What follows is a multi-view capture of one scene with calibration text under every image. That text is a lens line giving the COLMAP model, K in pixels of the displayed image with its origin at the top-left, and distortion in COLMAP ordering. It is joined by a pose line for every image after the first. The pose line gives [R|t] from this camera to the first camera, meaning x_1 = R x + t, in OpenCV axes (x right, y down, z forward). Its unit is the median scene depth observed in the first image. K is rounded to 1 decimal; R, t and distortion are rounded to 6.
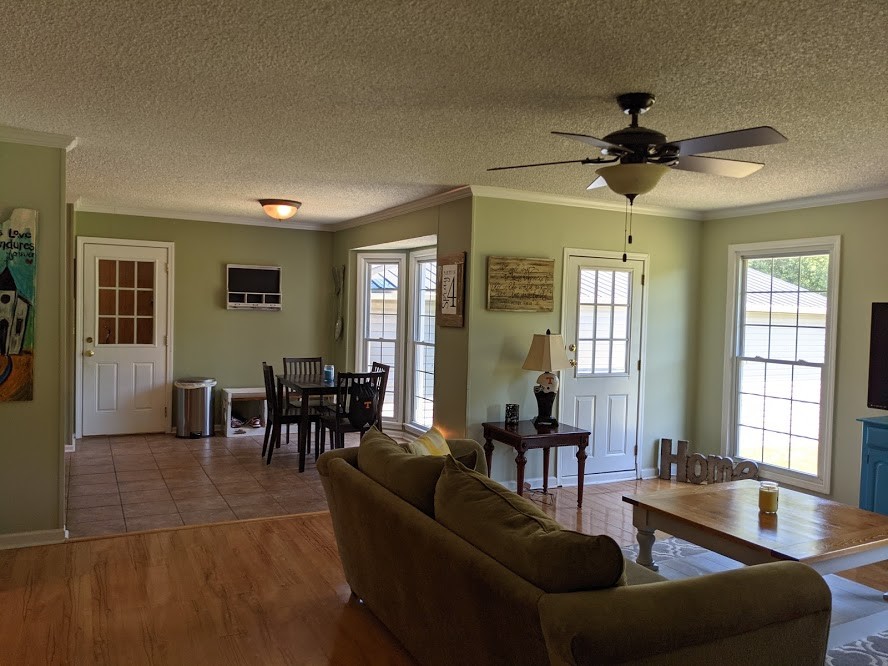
lens RADIAL K [[700.7, 0, 440.8], [0, 700.7, 335.7], [0, 0, 1]] dist [0.029841, -0.024245]
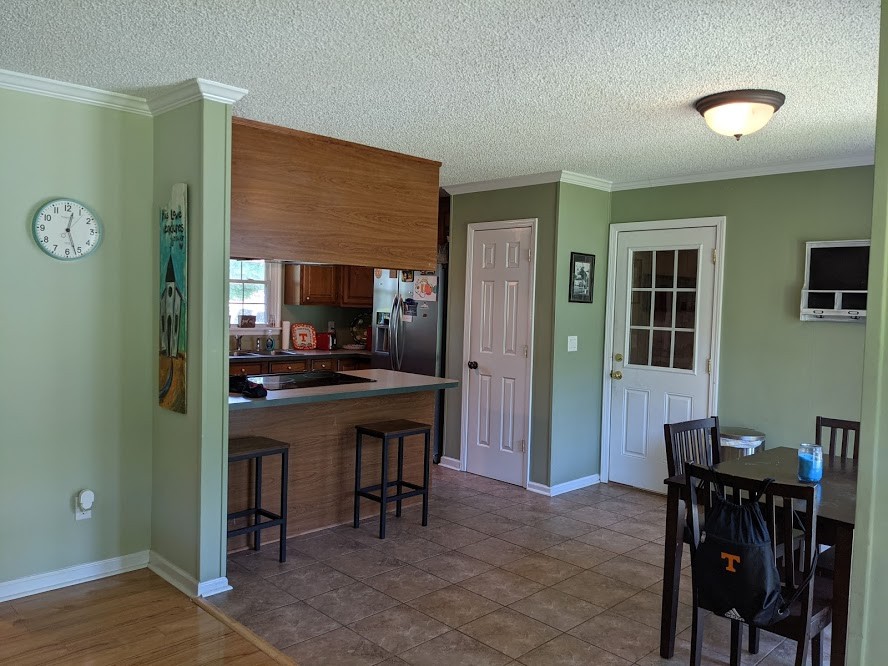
lens RADIAL K [[700.7, 0, 451.1], [0, 700.7, 327.4], [0, 0, 1]] dist [0.029841, -0.024245]
pose [[0.303378, 0.019669, -0.952667, 0.169661], [-0.059992, 0.998198, 0.001505, -0.016424], [0.950980, 0.056696, 0.304012, 0.580138]]
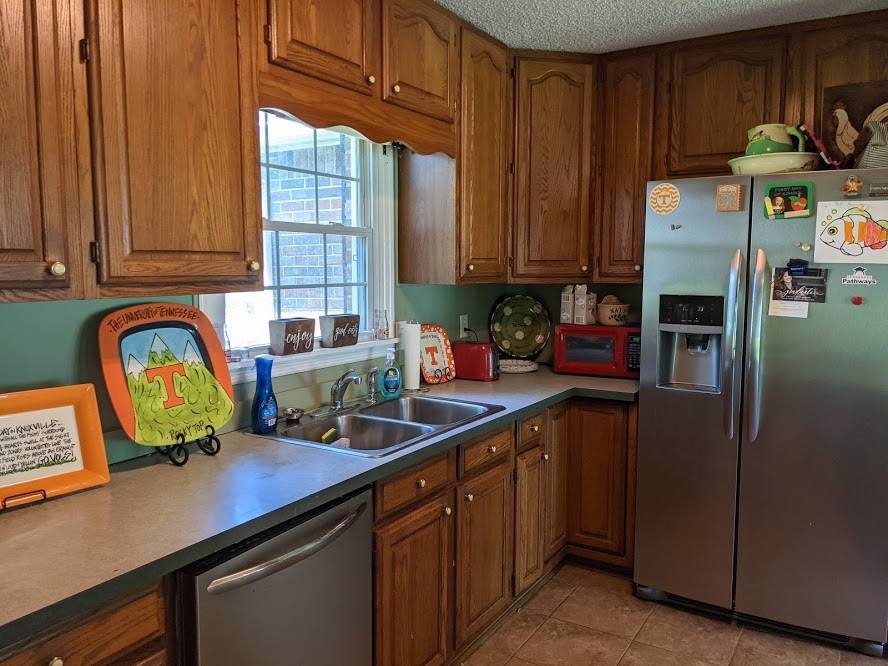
lens RADIAL K [[673.3, 0, 442.7], [0, 673.3, 328.4], [0, 0, 1]] dist [0.007793, -0.000816]
pose [[0.517541, 0.051776, -0.854090, -0.460066], [-0.020207, 0.998629, 0.048294, -0.025910], [0.855420, -0.007736, 0.517878, 0.470893]]
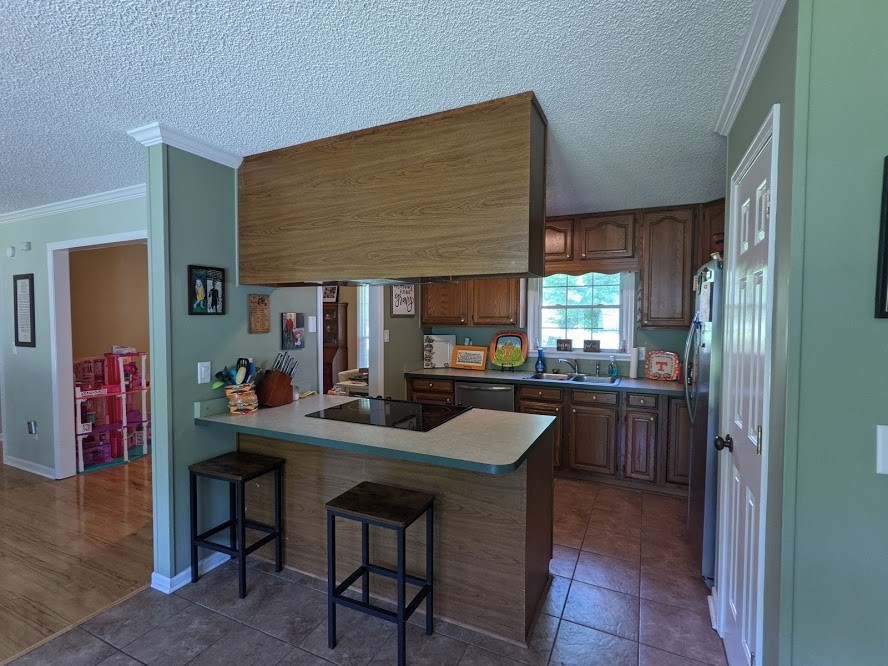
lens RADIAL K [[433.4, 0, 440.7], [0, 433.4, 333.1], [0, 0, 1]] dist [0.001875, -0.000592]
pose [[-0.796102, -0.008905, -0.605097, -0.279387], [-0.050028, 0.997438, 0.051140, -0.043279], [0.603092, 0.070984, -0.794507, 0.939096]]
